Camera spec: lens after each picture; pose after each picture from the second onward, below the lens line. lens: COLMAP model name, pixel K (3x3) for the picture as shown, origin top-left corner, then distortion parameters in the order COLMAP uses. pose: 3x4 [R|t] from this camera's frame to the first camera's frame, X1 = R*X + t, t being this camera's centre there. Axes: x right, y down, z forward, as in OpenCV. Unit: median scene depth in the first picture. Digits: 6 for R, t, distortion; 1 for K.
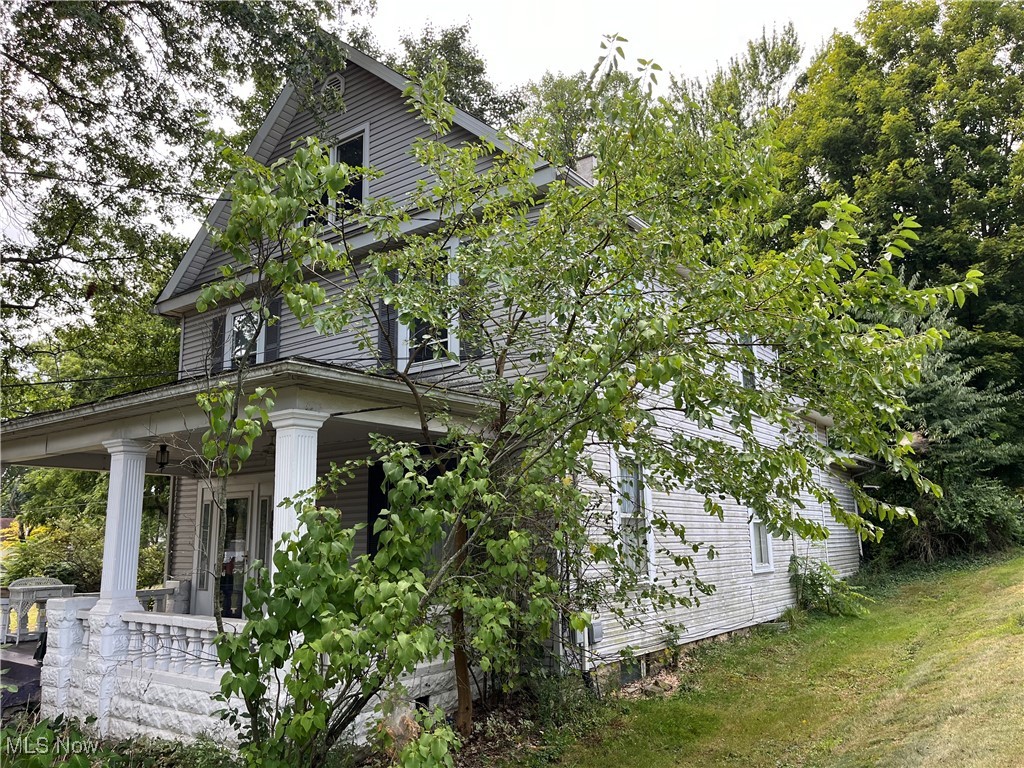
lens RADIAL K [[767.1, 0, 512.0], [0, 767.1, 384.0], [0, 0, 1]] dist [0.086256, -0.117538]
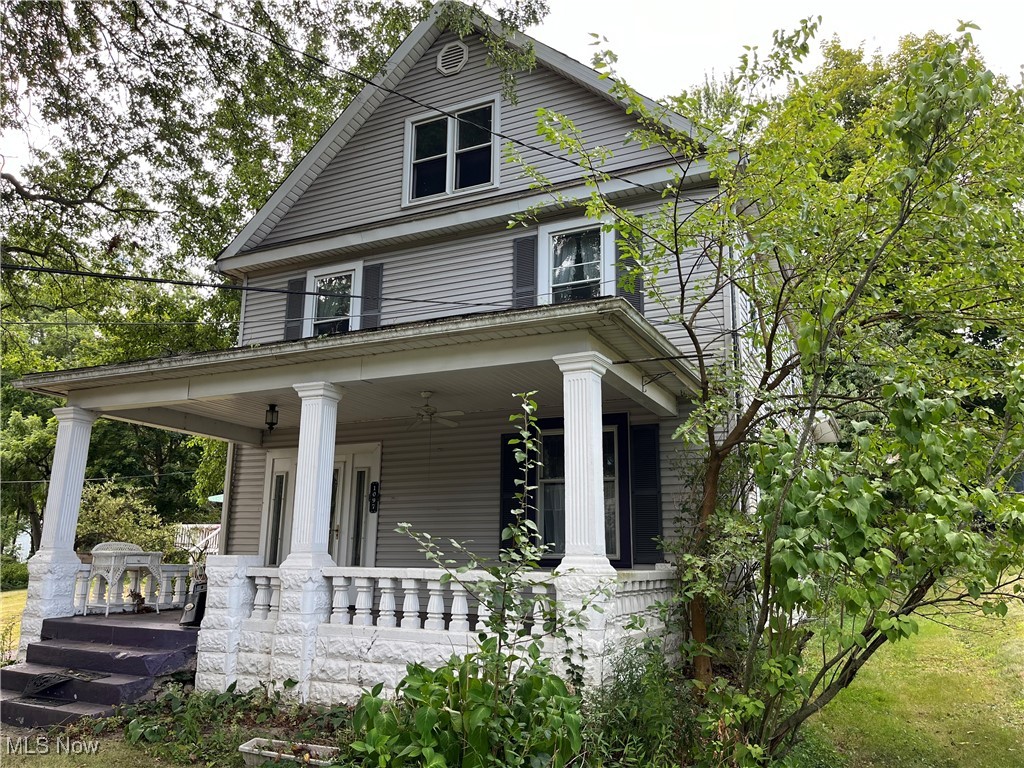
lens RADIAL K [[767.1, 0, 512.0], [0, 767.1, 384.0], [0, 0, 1]] dist [0.086256, -0.117538]
pose [[0.982659, 0.070831, 0.171359, -0.431912], [-0.065591, 0.997195, -0.036052, 0.090615], [-0.173432, 0.024187, 0.984549, 0.048648]]
